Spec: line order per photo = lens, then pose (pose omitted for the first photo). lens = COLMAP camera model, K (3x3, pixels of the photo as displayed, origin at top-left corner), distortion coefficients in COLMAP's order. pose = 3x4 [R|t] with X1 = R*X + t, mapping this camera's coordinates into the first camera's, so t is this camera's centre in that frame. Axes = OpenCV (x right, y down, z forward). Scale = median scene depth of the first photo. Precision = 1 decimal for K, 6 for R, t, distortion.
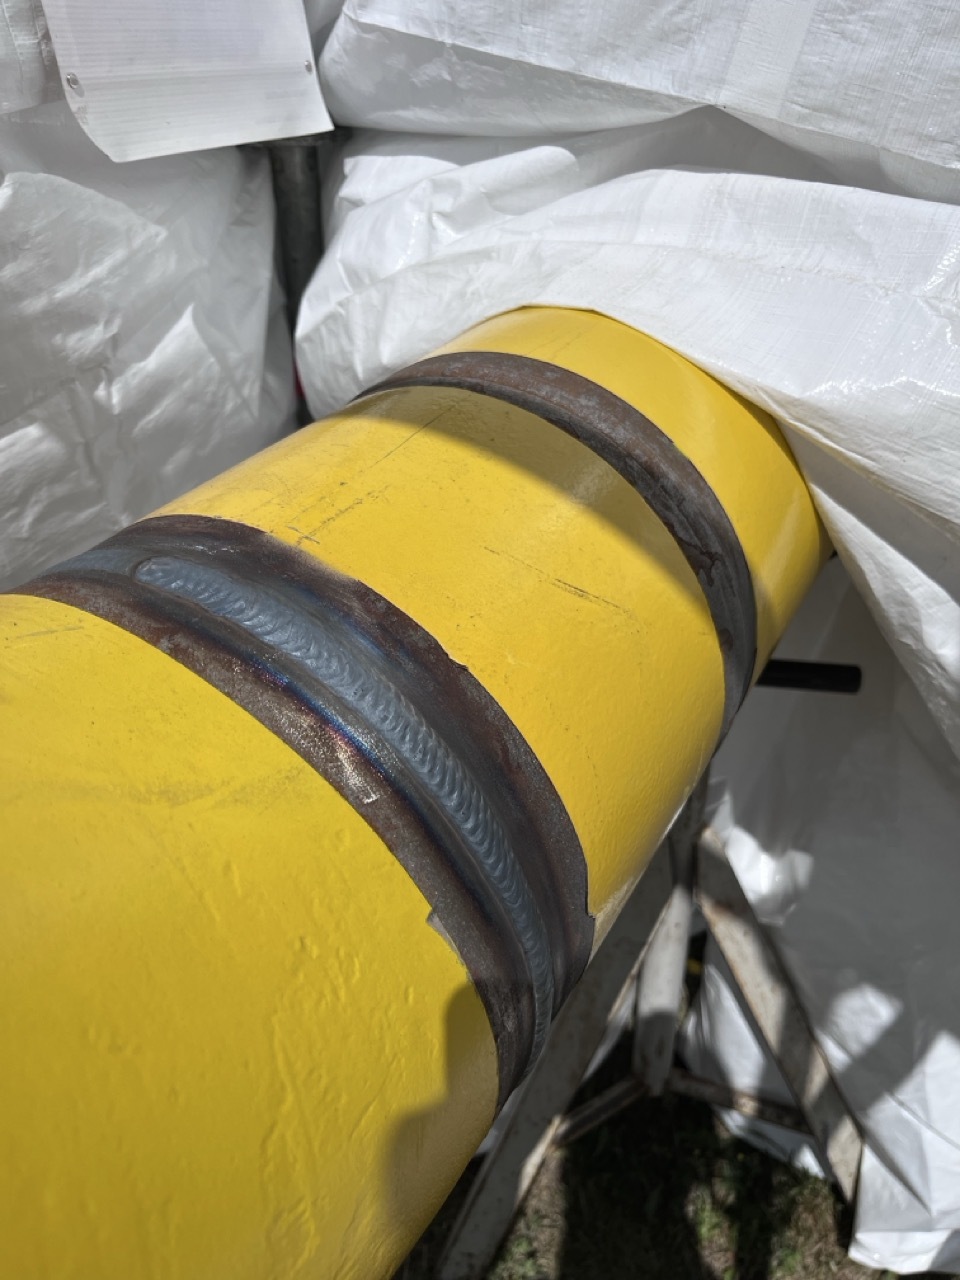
lens RADIAL K [[893.8, 0, 508.7], [0, 893.8, 640.3], [0, 0, 1]] dist [0.037198, -0.055370]
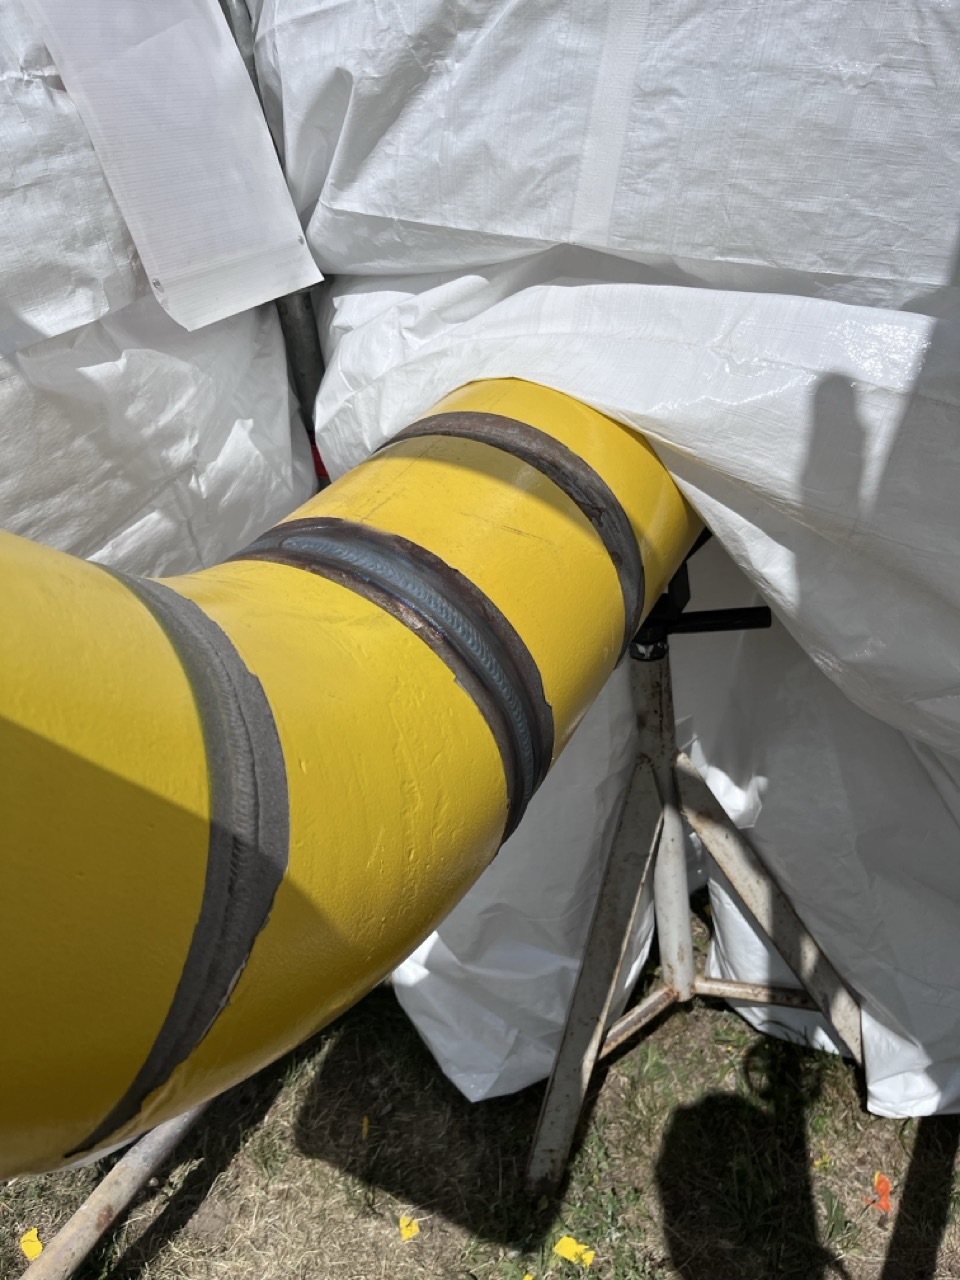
lens RADIAL K [[893.8, 0, 508.7], [0, 893.8, 640.3], [0, 0, 1]] dist [0.037198, -0.055370]
pose [[0.988828, -0.148470, -0.013283, 0.031132], [0.146995, 0.986022, -0.078446, 0.171965], [0.024744, 0.075617, 0.996830, -0.441503]]
